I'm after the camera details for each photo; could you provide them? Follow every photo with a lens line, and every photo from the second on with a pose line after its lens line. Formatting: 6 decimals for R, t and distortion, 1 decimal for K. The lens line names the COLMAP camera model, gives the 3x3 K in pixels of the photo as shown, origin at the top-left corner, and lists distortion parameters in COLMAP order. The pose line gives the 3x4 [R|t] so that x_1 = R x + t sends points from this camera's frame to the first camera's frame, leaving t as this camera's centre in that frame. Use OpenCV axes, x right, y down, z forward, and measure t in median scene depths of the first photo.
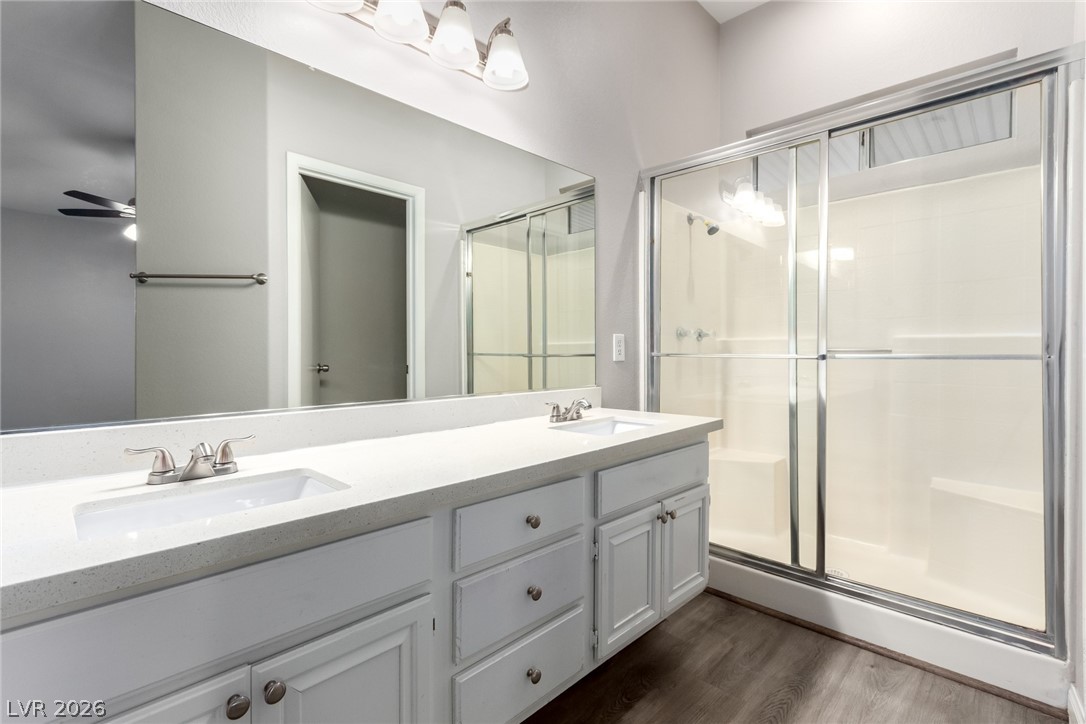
lens RADIAL K [[504.4, 0, 554.3], [0, 504.4, 357.6], [0, 0, 1]] dist [0.005105, -0.000180]
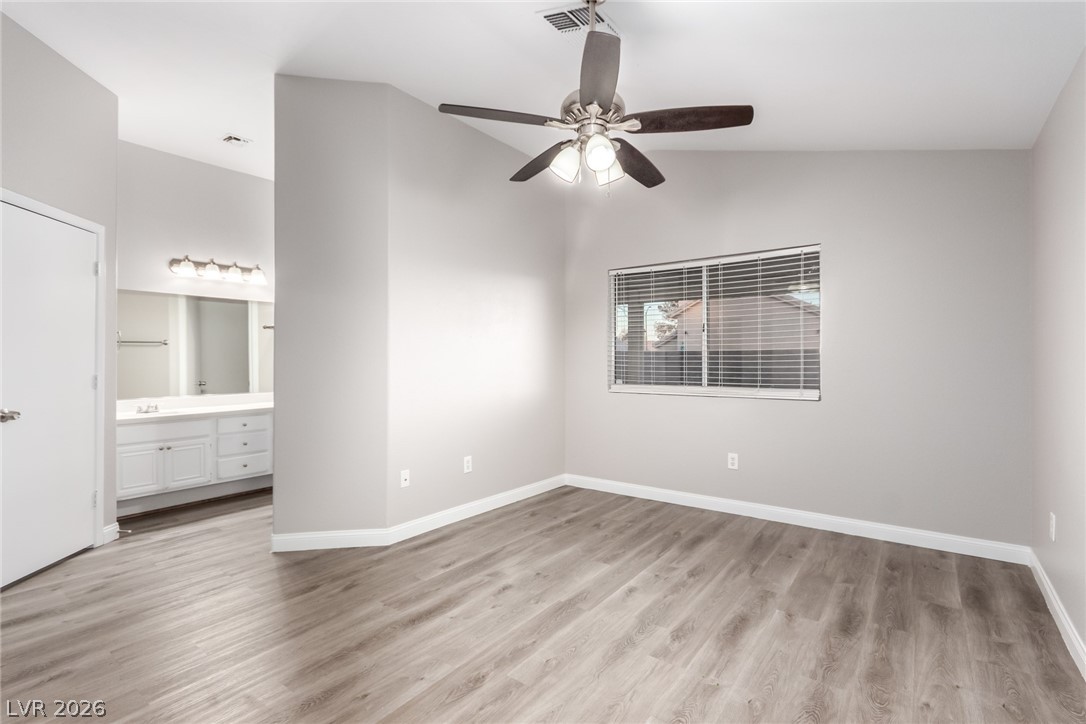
lens RADIAL K [[504.4, 0, 554.3], [0, 504.4, 357.6], [0, 0, 1]] dist [0.005105, -0.000180]
pose [[0.991151, -0.007155, 0.132544, 1.951953], [0.009600, 0.999795, -0.017818, -0.095092], [-0.132389, 0.018933, 0.991017, -3.407857]]
